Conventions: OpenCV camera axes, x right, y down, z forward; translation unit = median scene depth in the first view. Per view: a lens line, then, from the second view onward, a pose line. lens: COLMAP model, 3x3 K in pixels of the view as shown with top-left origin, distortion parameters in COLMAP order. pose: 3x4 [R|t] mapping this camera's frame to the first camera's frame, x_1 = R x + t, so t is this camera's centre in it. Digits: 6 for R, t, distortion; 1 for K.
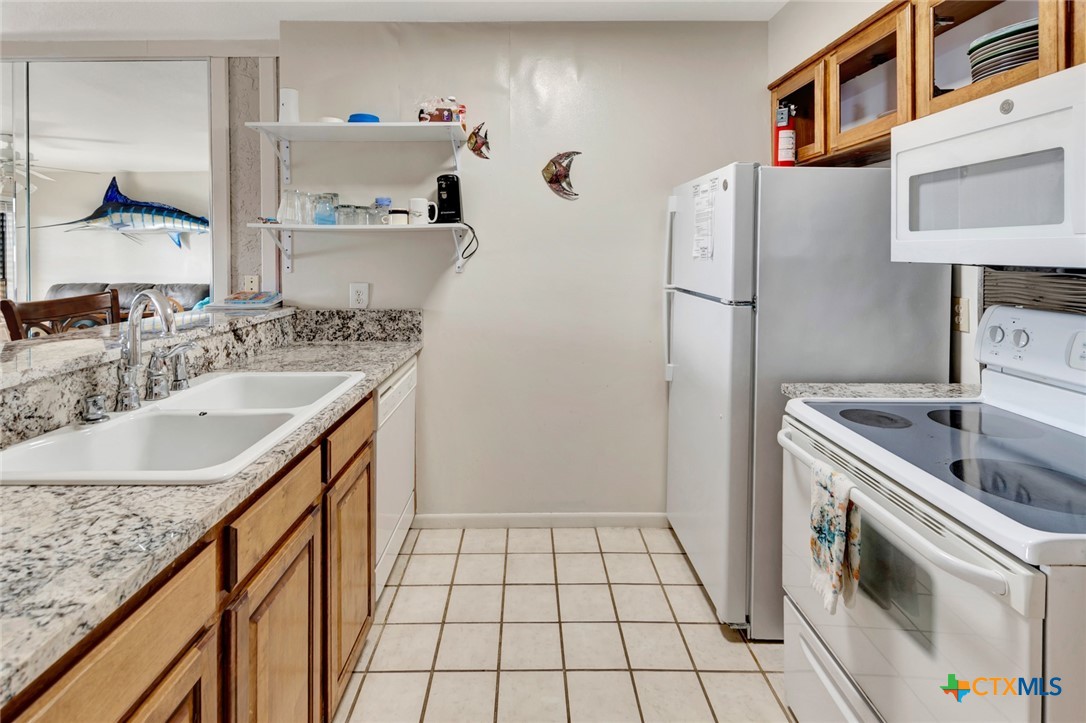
lens RADIAL K [[517.0, 0, 506.4], [0, 517.0, 252.7], [0, 0, 1]] dist [0.013133, -0.000787]
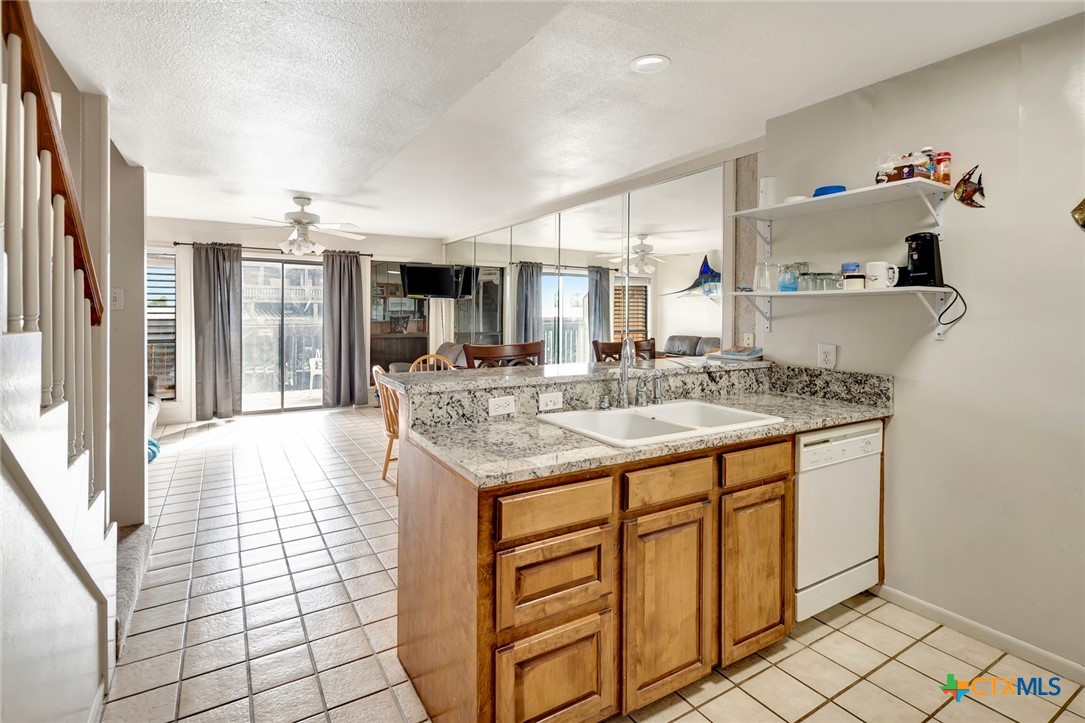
lens RADIAL K [[522.1, 0, 567.5], [0, 522.1, 321.2], [0, 0, 1]] dist [0.018566, -0.001214]
pose [[0.565515, 0.021700, -0.824452, 0.310118], [-0.010458, 0.999762, 0.019141, -0.004806], [0.824672, -0.002202, 0.565608, -0.053873]]
